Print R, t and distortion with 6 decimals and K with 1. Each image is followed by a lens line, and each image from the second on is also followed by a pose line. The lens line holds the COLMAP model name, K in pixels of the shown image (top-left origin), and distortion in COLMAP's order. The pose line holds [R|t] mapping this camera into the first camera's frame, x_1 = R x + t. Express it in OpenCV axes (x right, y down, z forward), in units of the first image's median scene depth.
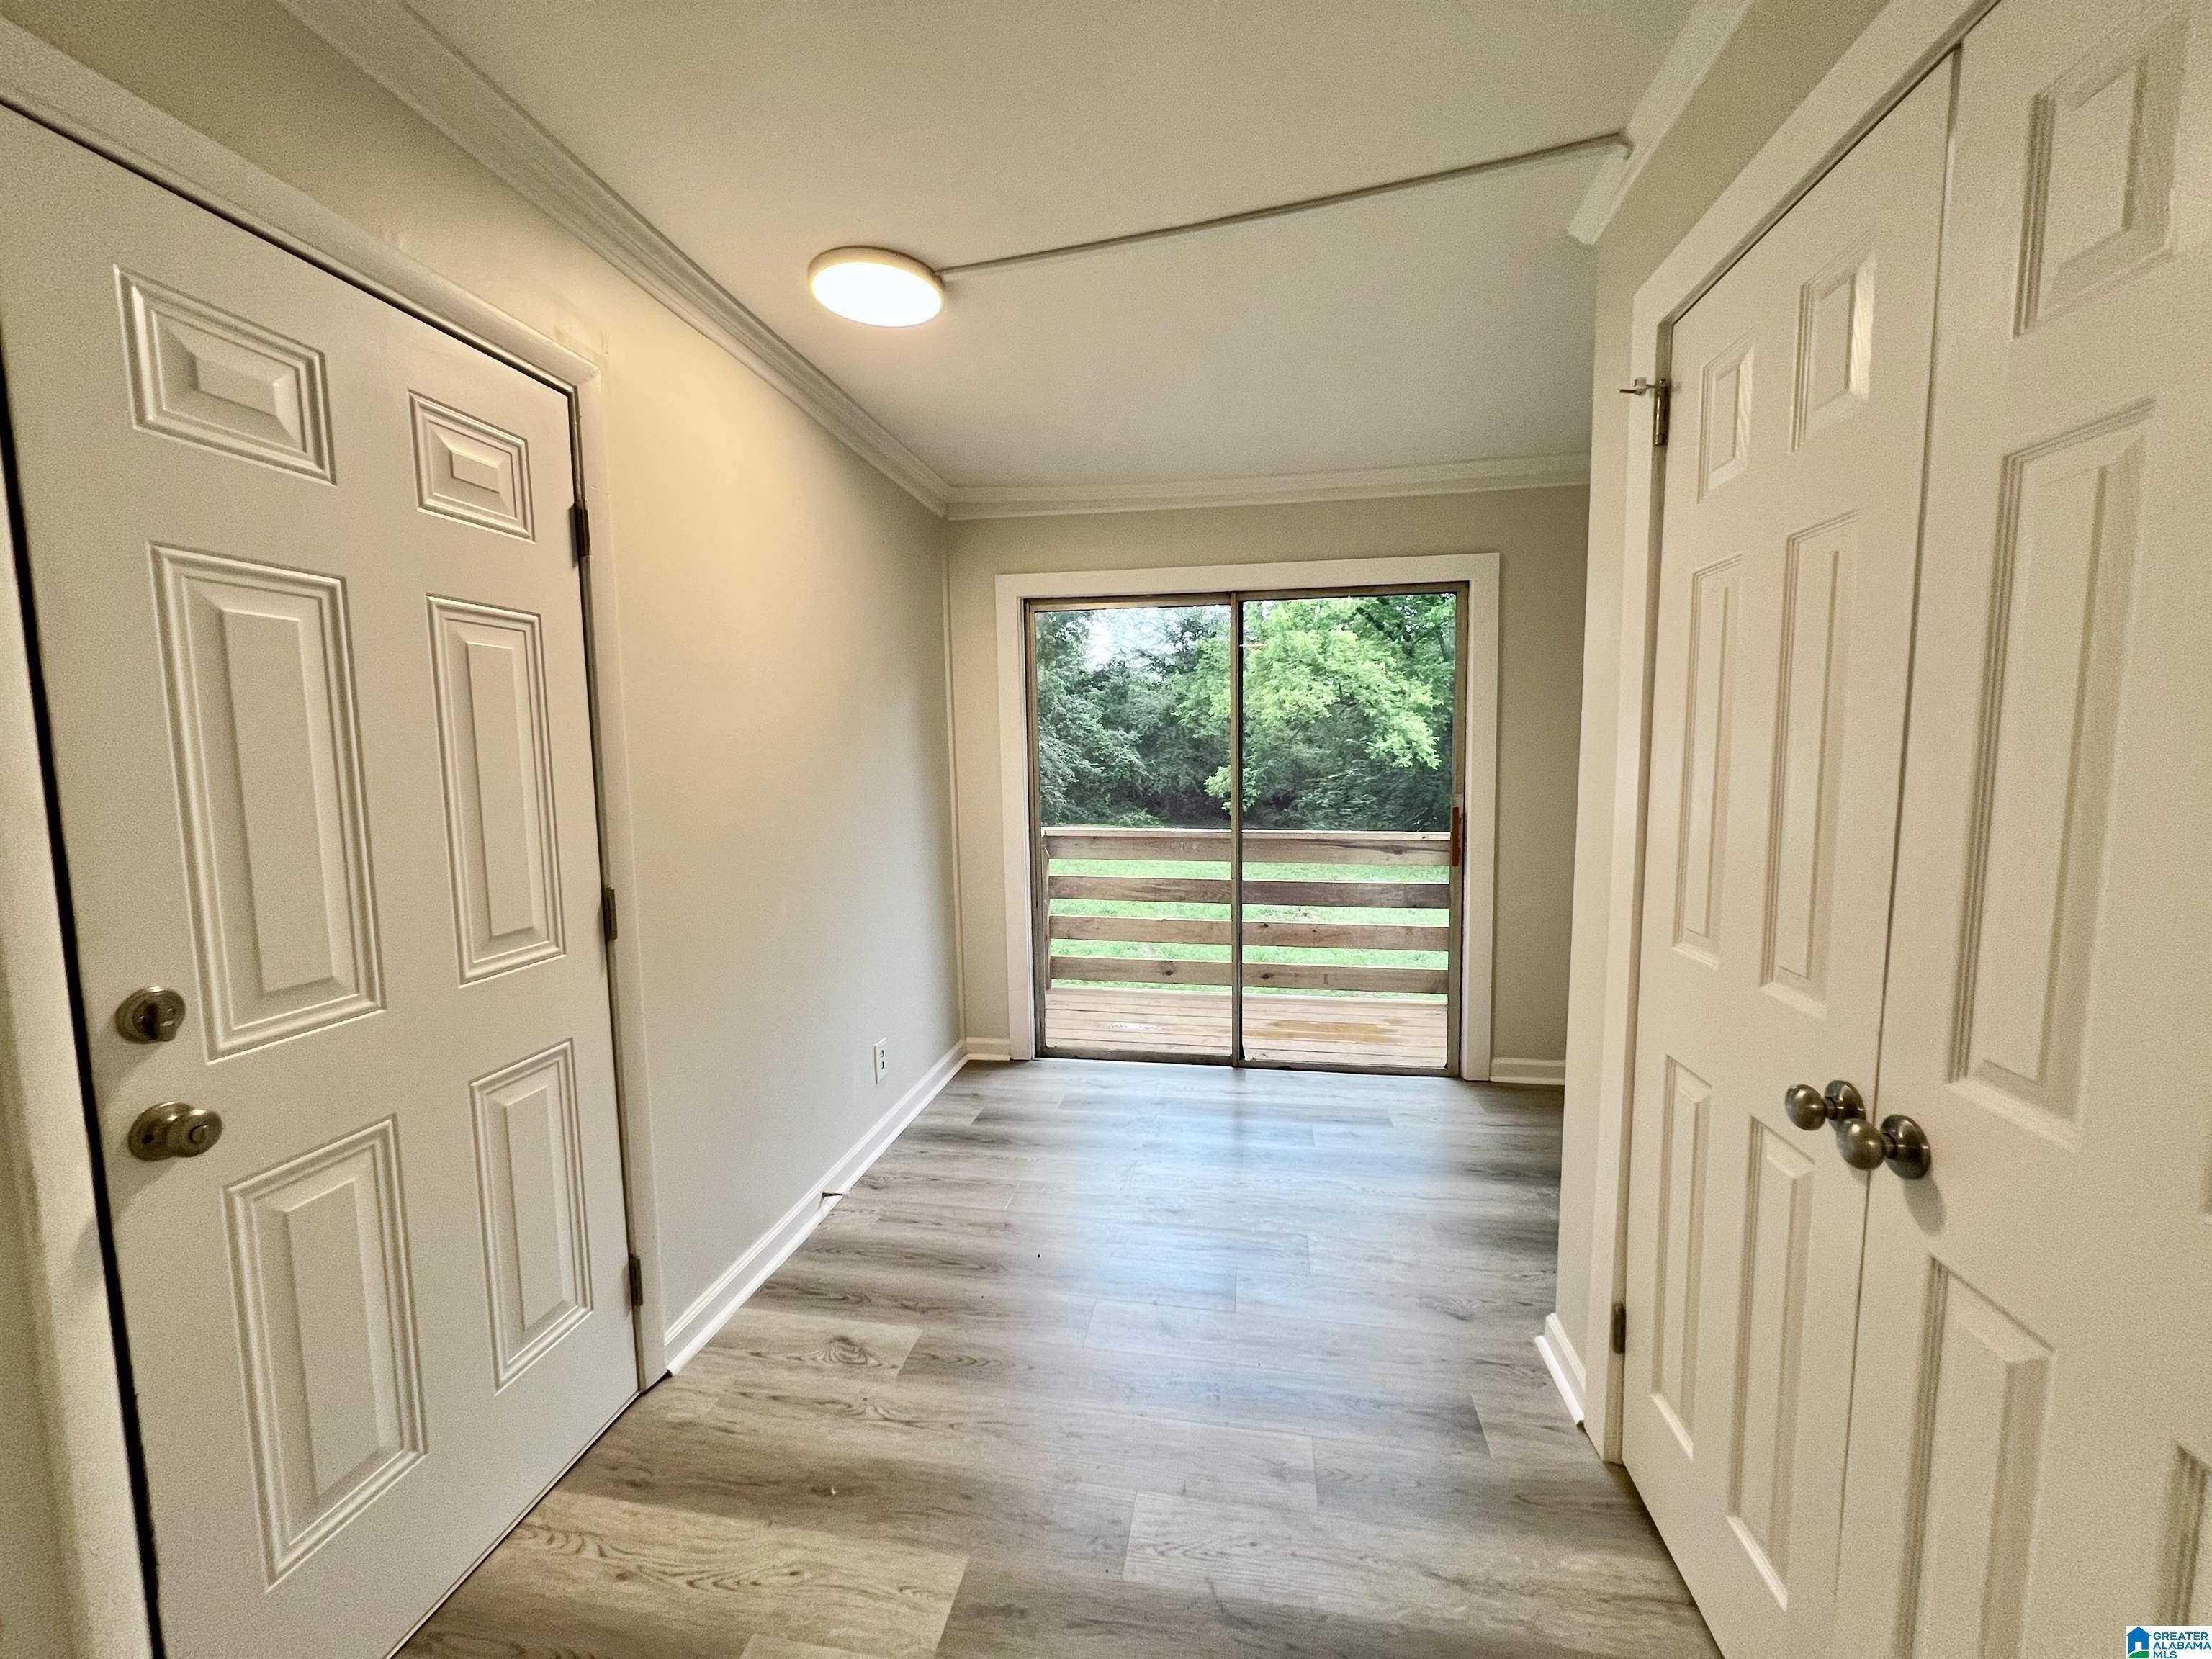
lens RADIAL K [[876.9, 0, 1106.2], [0, 876.9, 833.0], [0, 0, 1]] dist [0.002925, 0.000397]
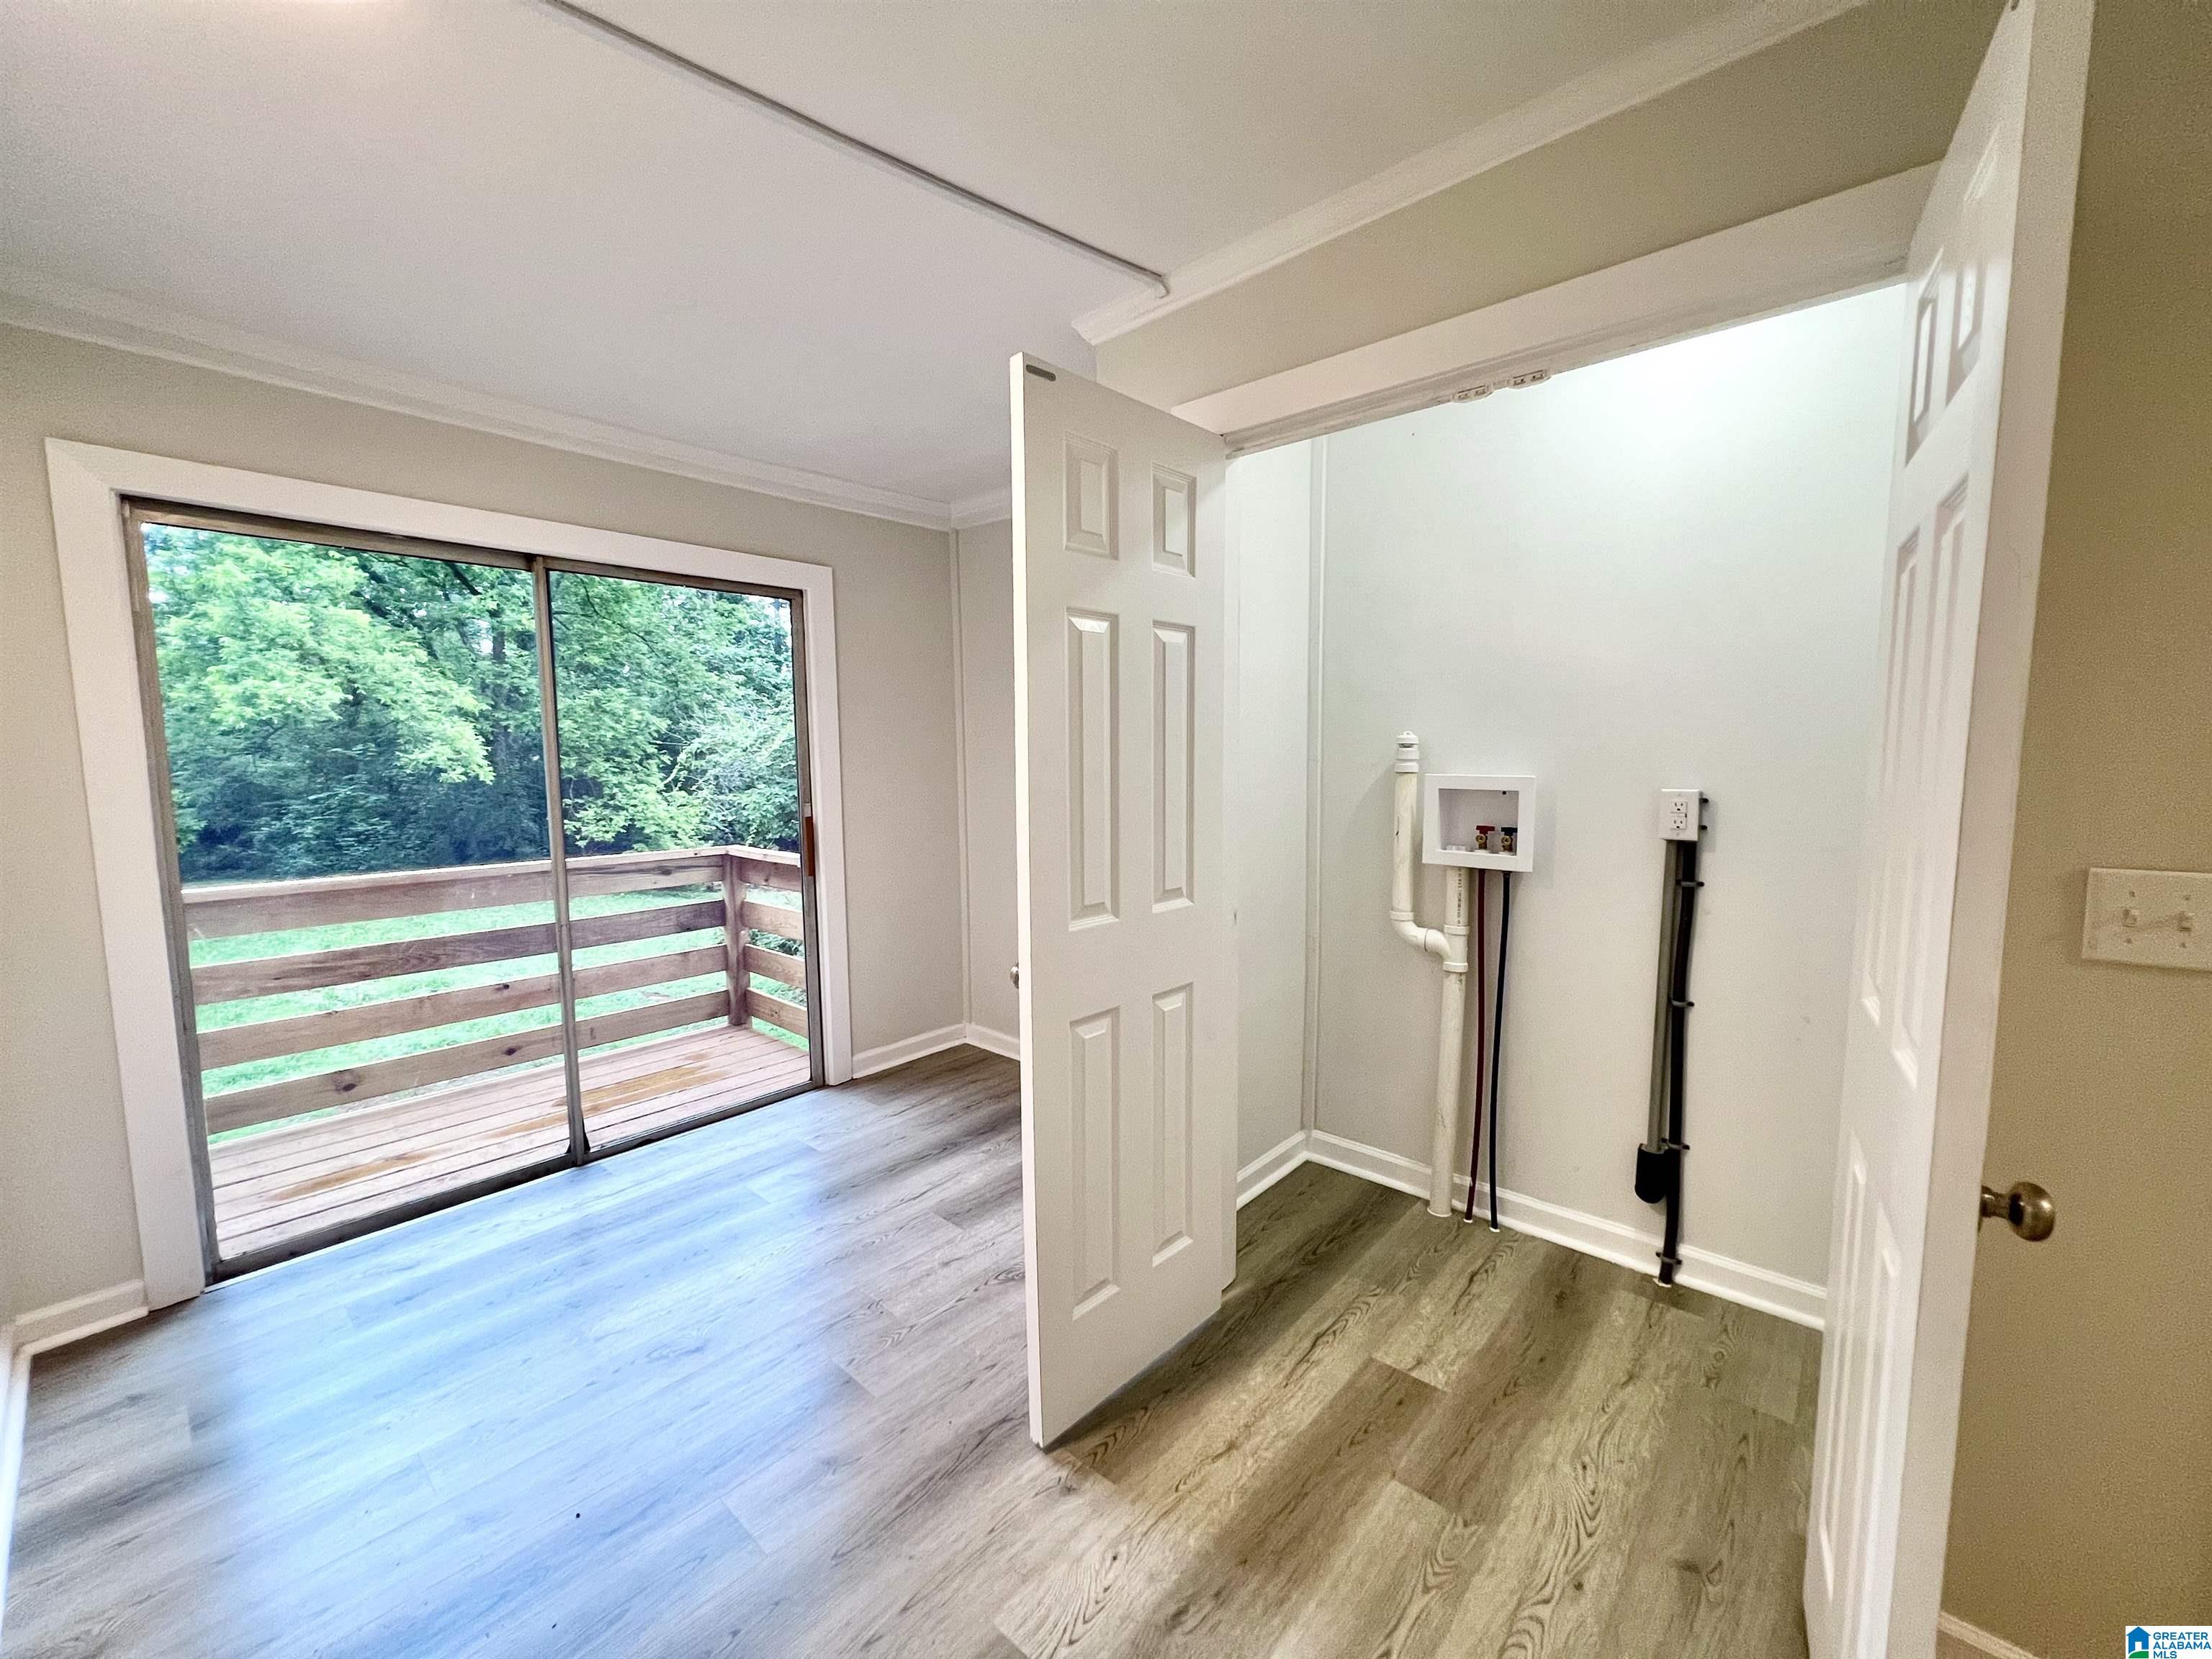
lens RADIAL K [[876.9, 0, 1109.2], [0, 876.9, 828.0], [0, 0, 1]] dist [0.002925, 0.000397]
pose [[0.535182, -0.069680, 0.841858, -0.197075], [0.085287, 0.995957, 0.028217, -0.011503], [-0.840420, 0.056699, 0.538961, 0.137906]]
